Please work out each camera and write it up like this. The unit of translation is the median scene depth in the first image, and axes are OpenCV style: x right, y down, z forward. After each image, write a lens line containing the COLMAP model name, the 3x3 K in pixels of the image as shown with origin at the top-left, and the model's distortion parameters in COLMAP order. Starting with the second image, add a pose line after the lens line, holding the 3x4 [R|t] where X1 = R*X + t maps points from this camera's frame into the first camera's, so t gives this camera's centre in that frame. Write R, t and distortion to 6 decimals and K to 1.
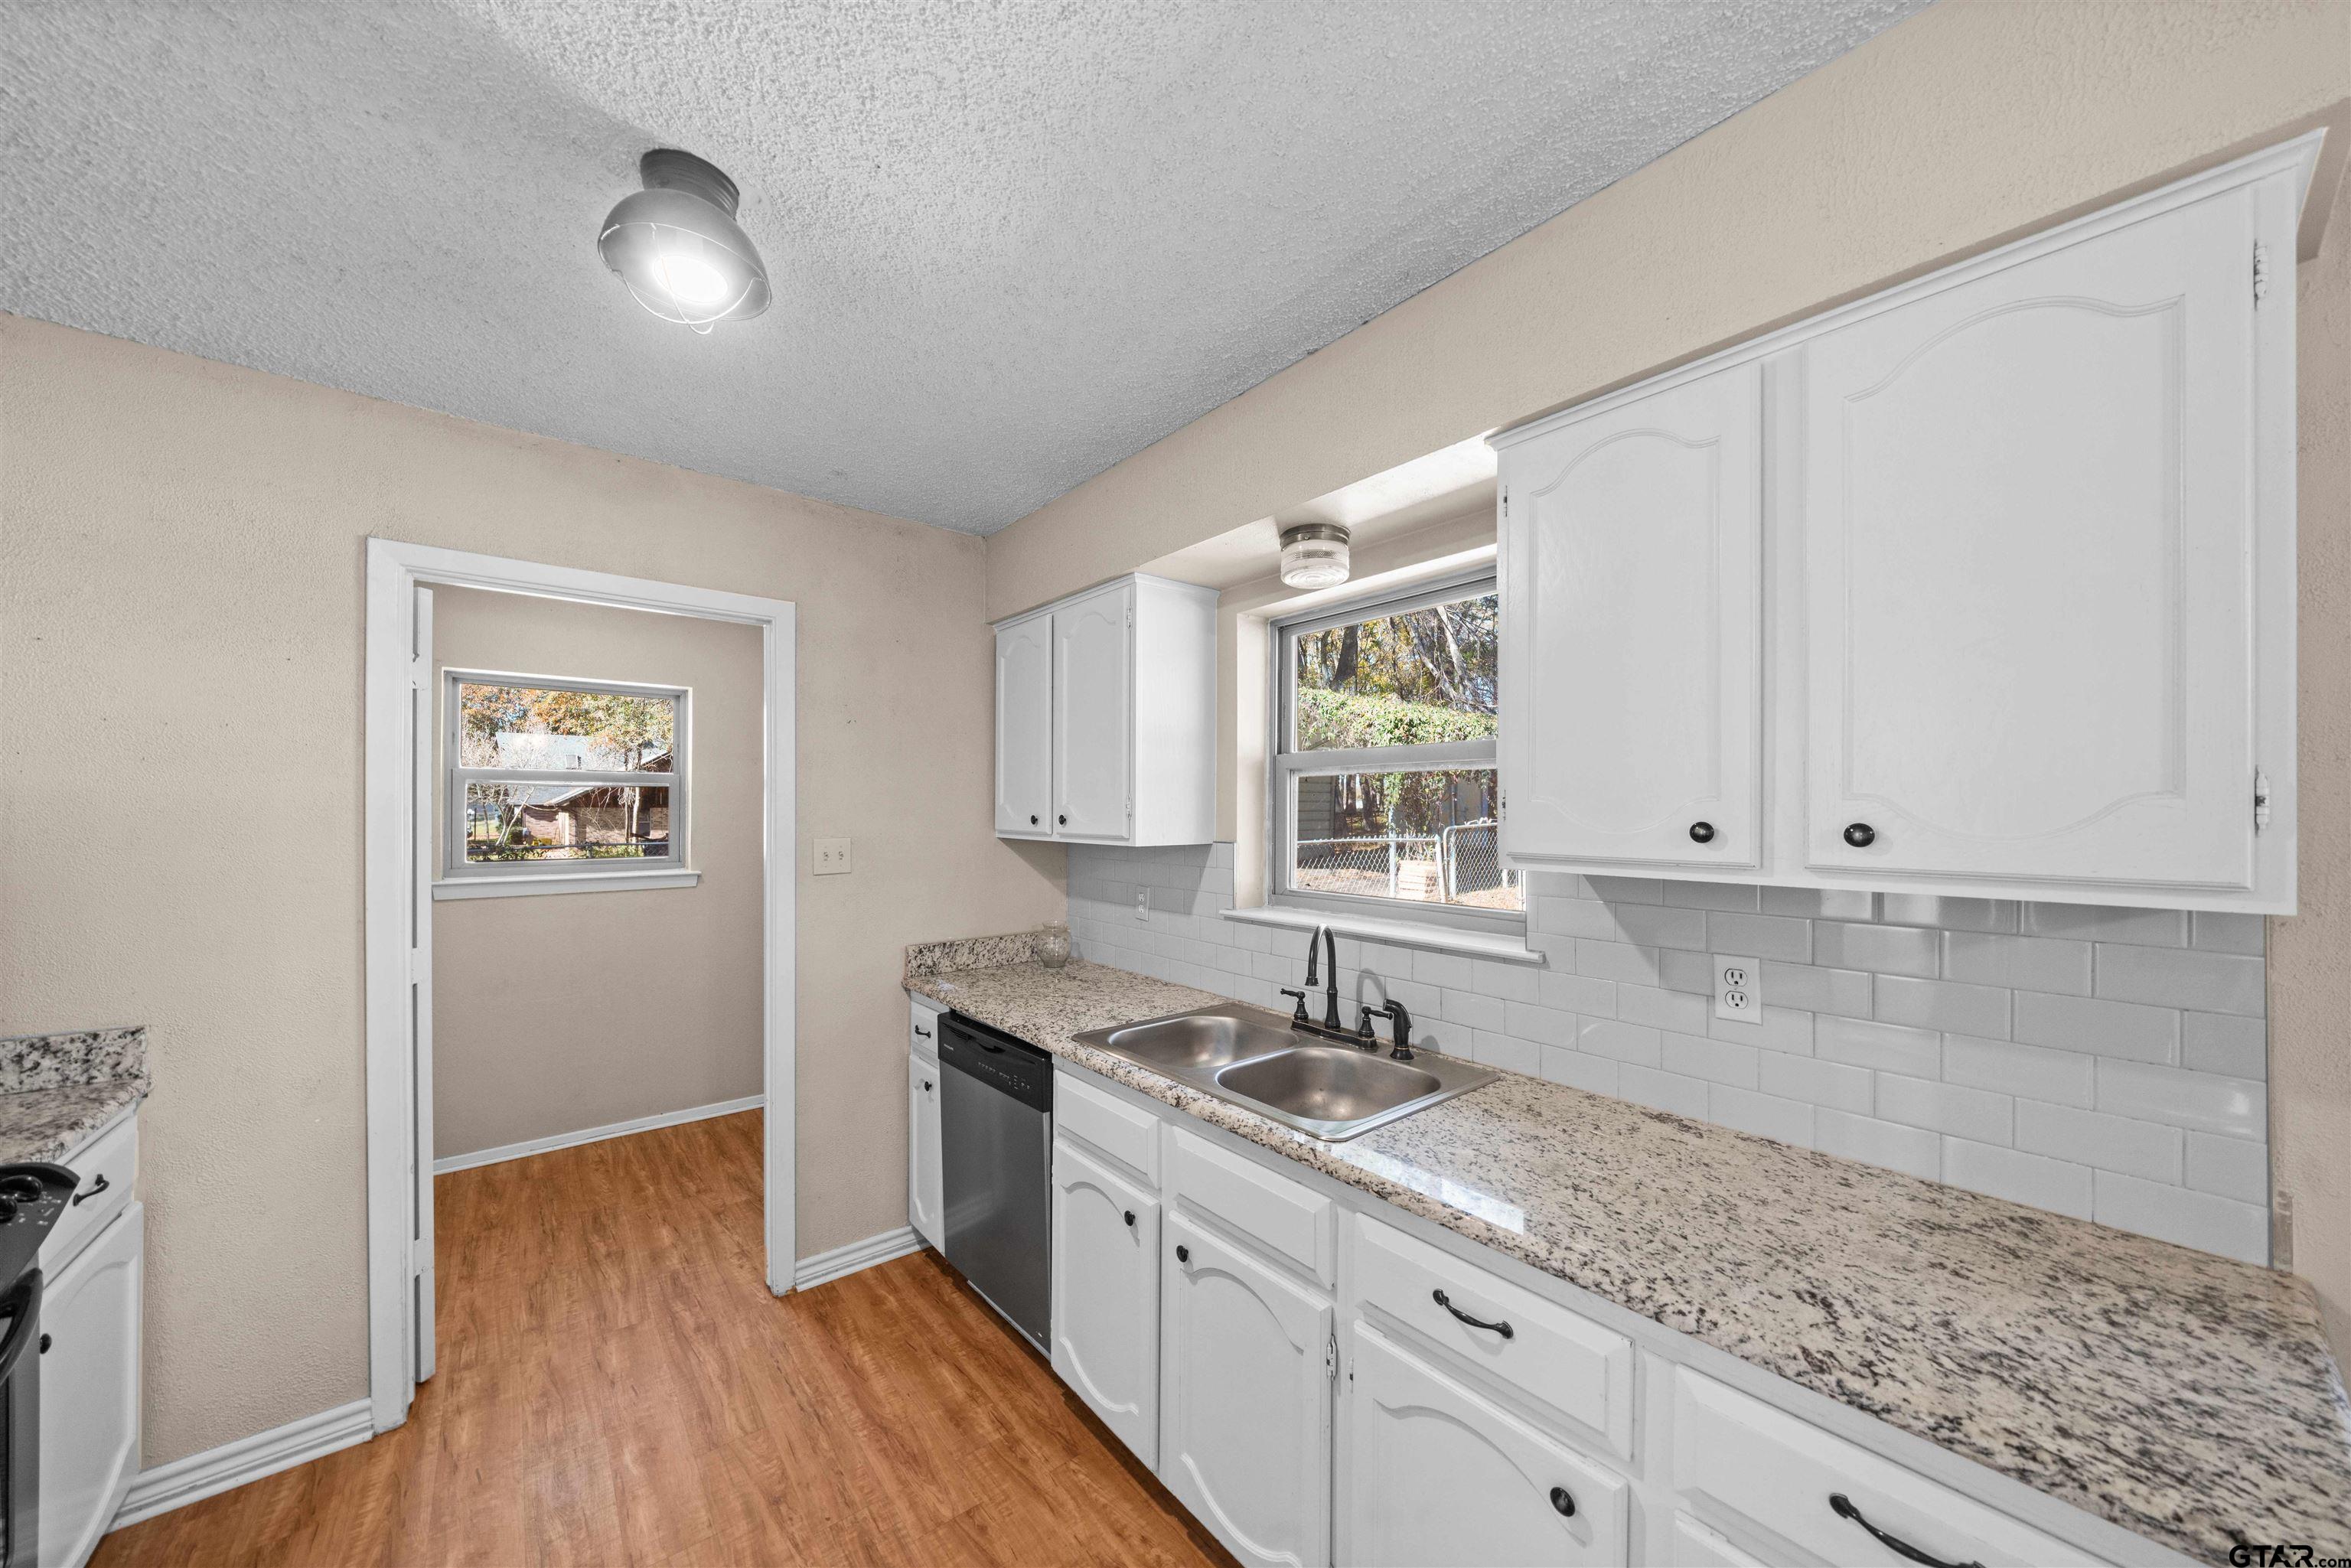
lens RADIAL K [[809.7, 0, 1173.4], [0, 809.7, 808.8], [0, 0, 1]] dist [-0.007084, -0.000077]
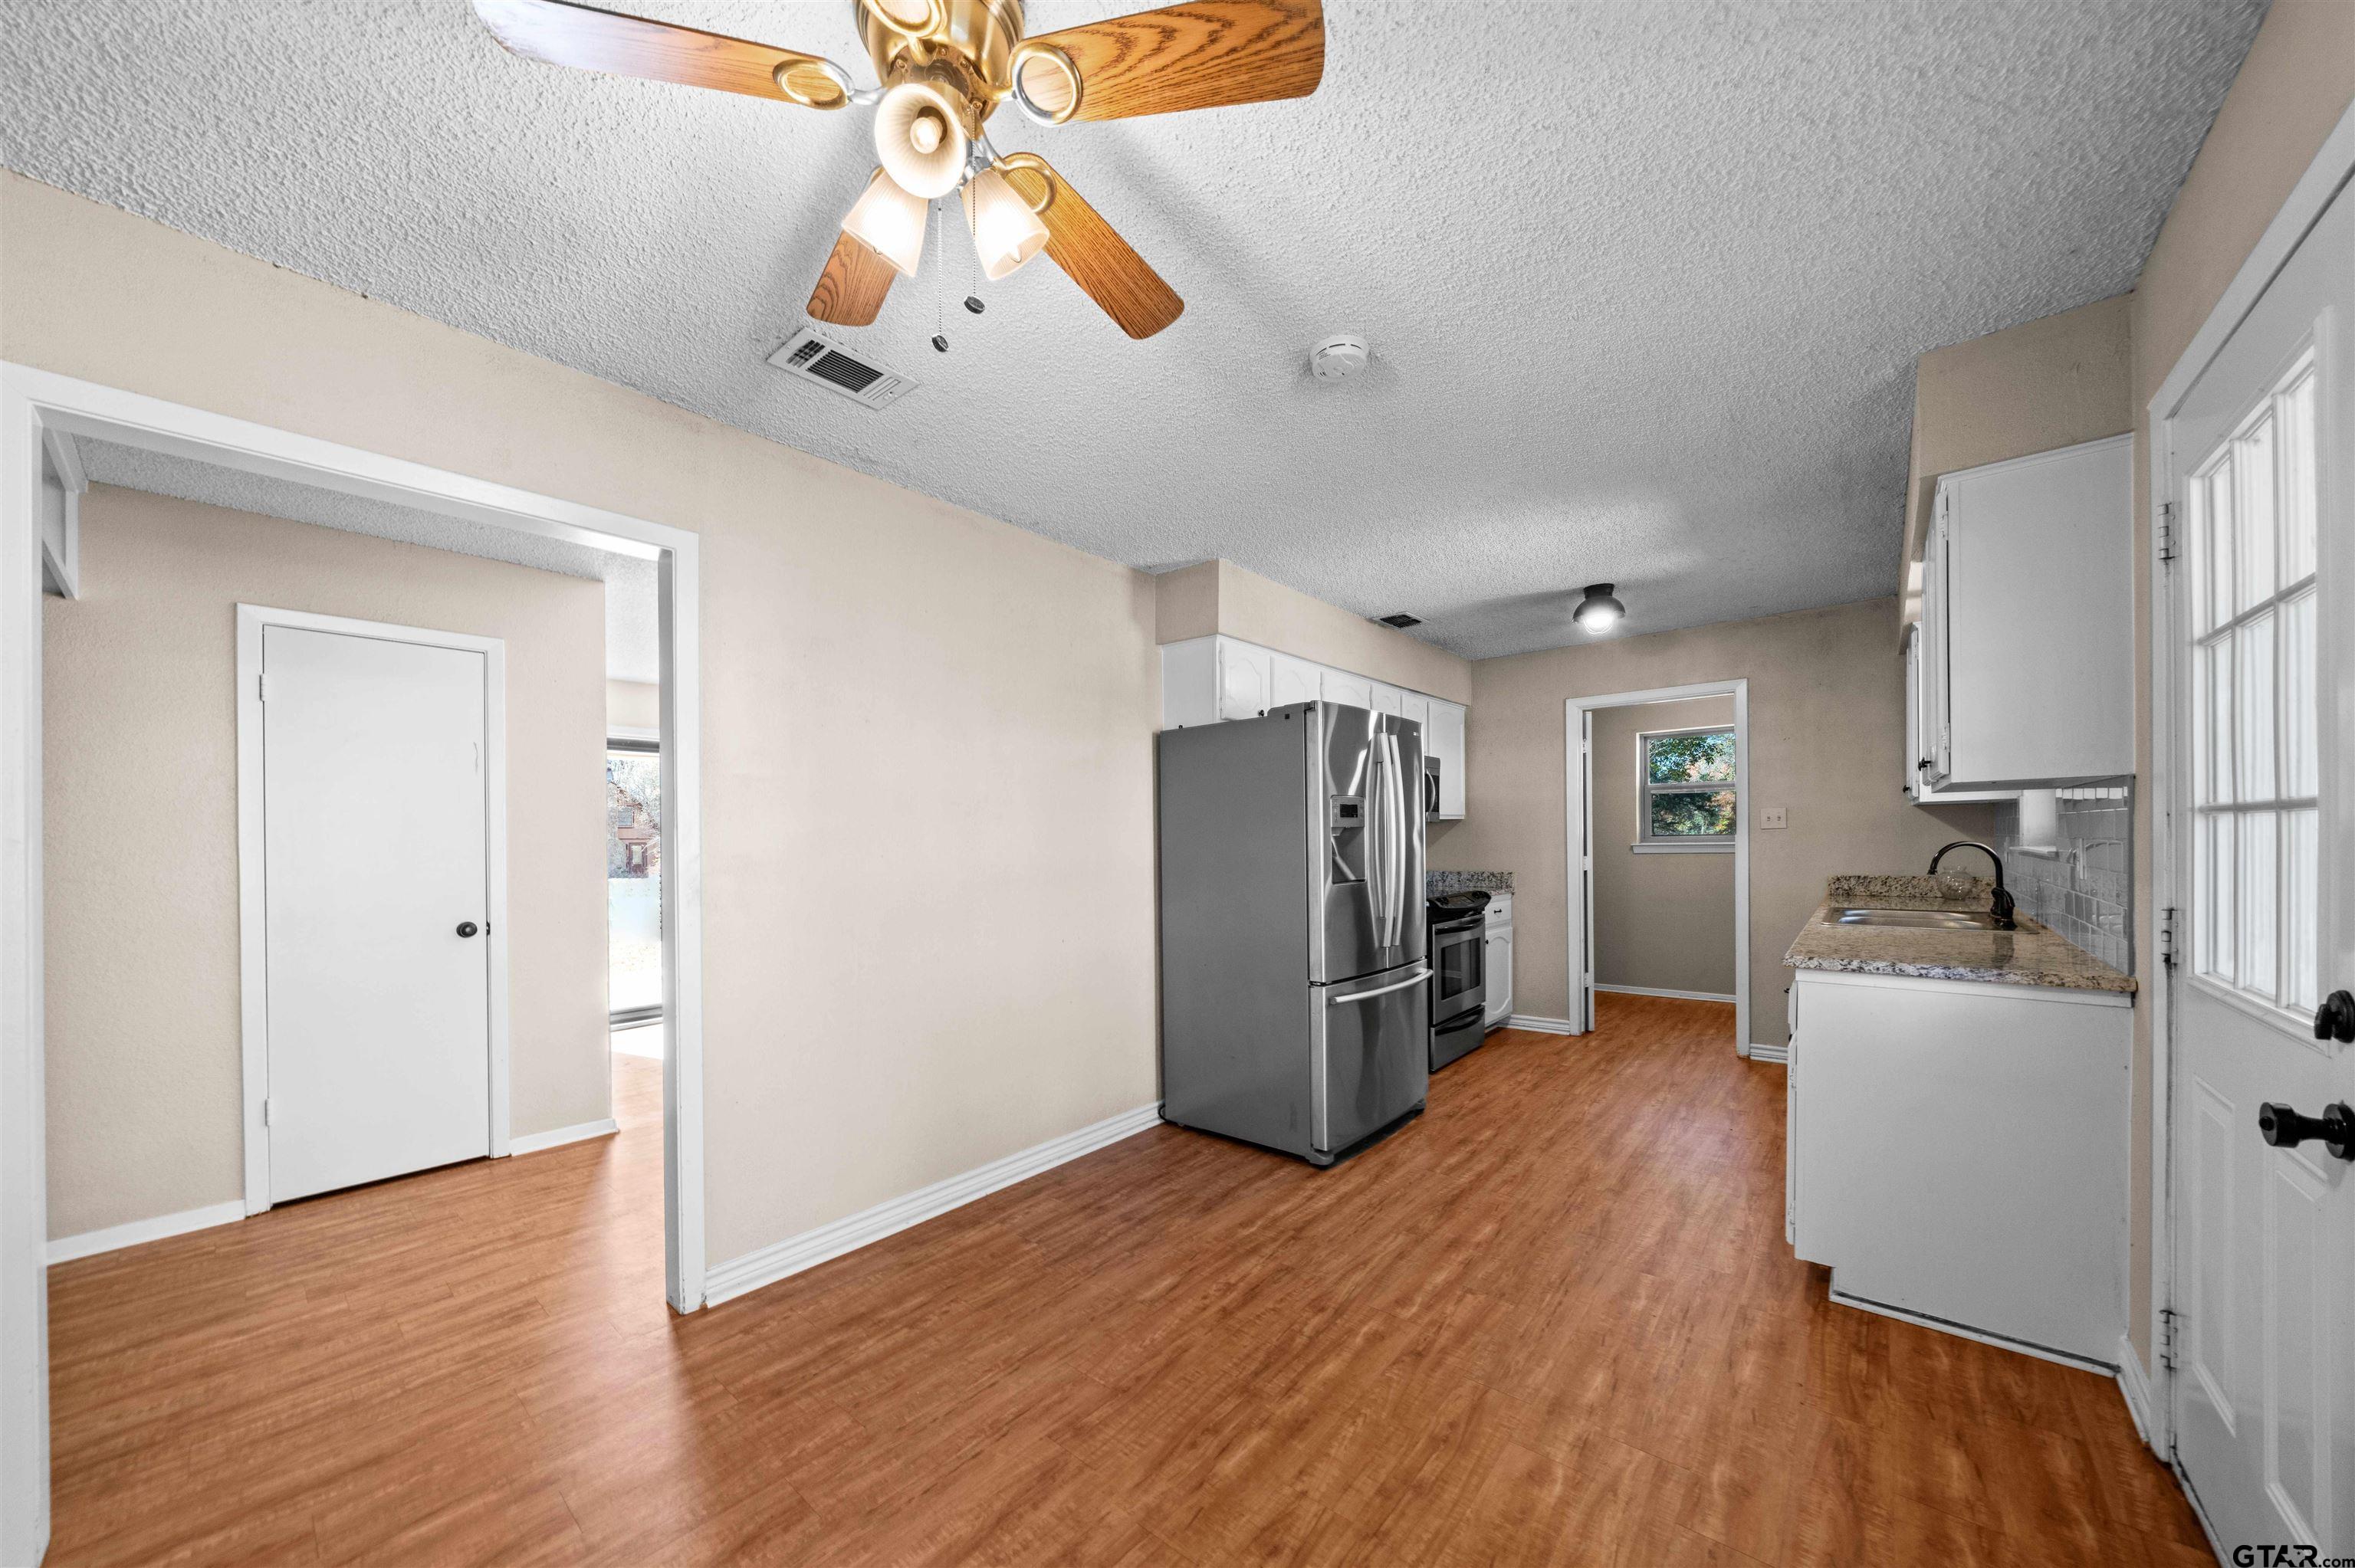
lens RADIAL K [[825.3, 0, 1167.6], [0, 825.3, 852.1], [0, 0, 1]] dist [-0.008551, -0.000068]
pose [[0.169238, 0.005957, -0.985557, 1.166882], [0.018558, 0.999785, 0.009230, 0.095249], [0.985400, -0.019852, 0.169092, -0.614753]]
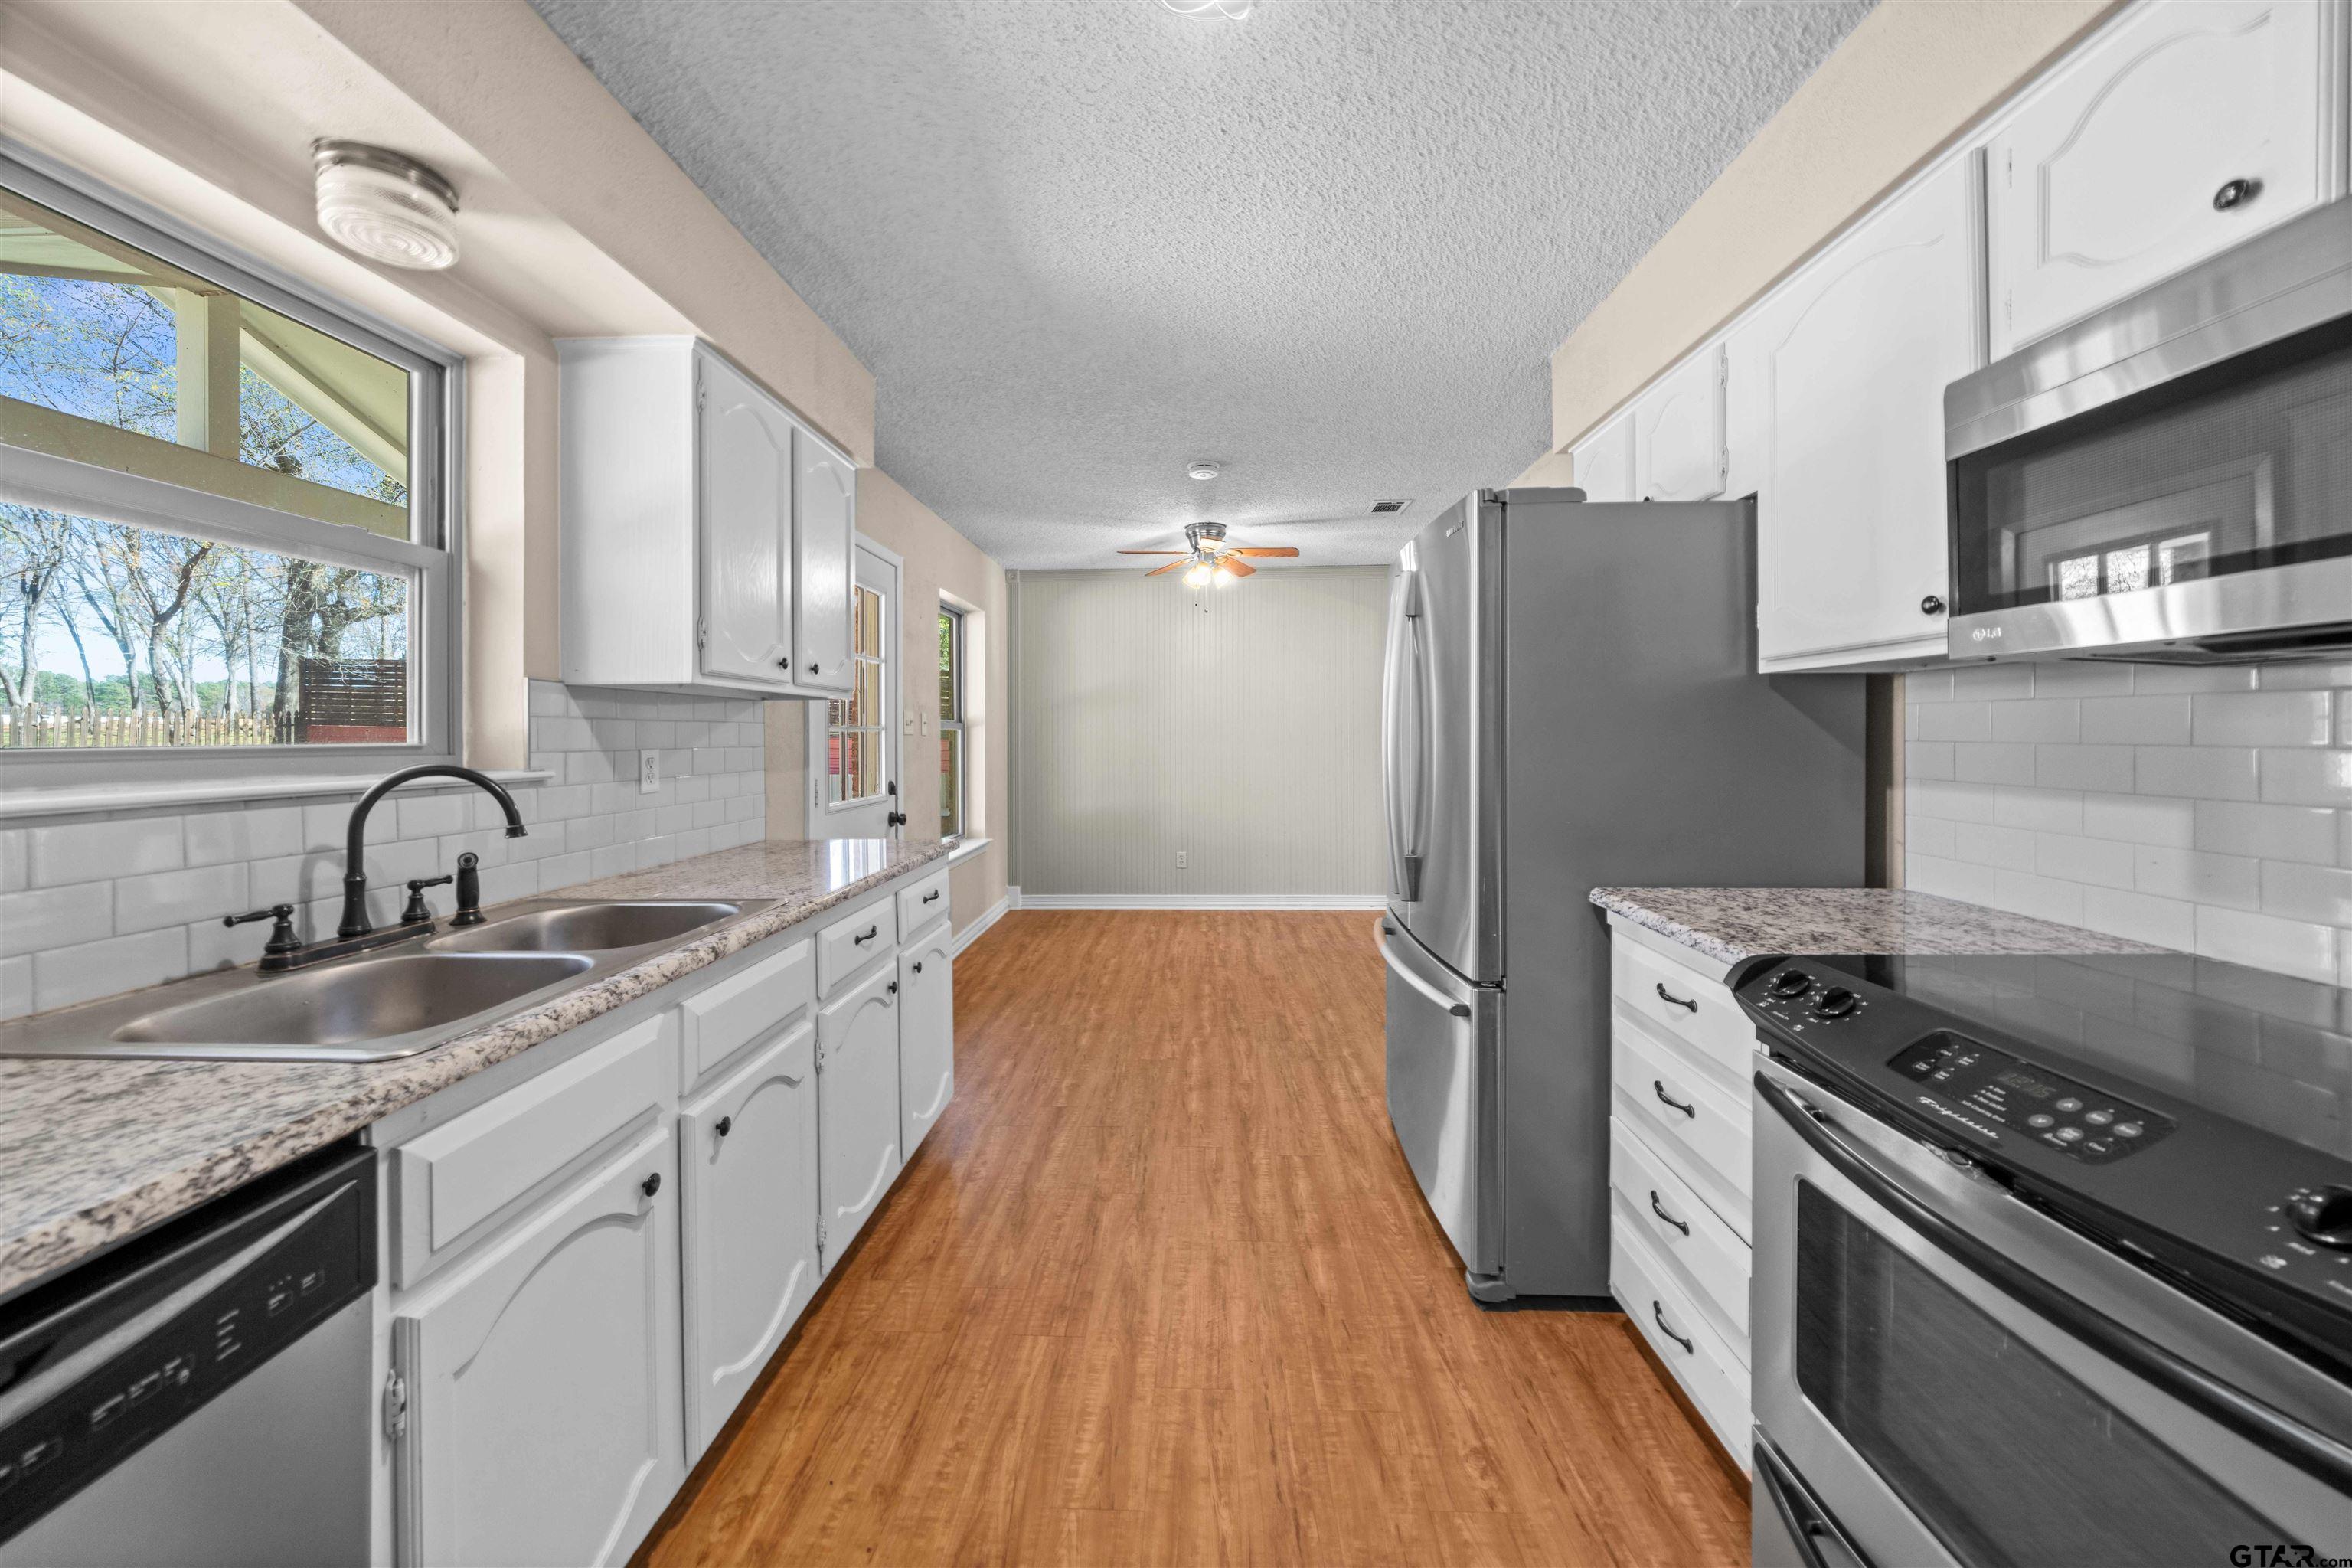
lens RADIAL K [[809.6, 0, 1179.5], [0, 809.6, 730.8], [0, 0, 1]] dist [0.000124, -0.000008]
pose [[-0.752536, 0.003196, 0.658543, -0.596244], [0.002093, 0.999995, -0.002461, 0.091437], [-0.658547, -0.000473, -0.752539, 0.869453]]
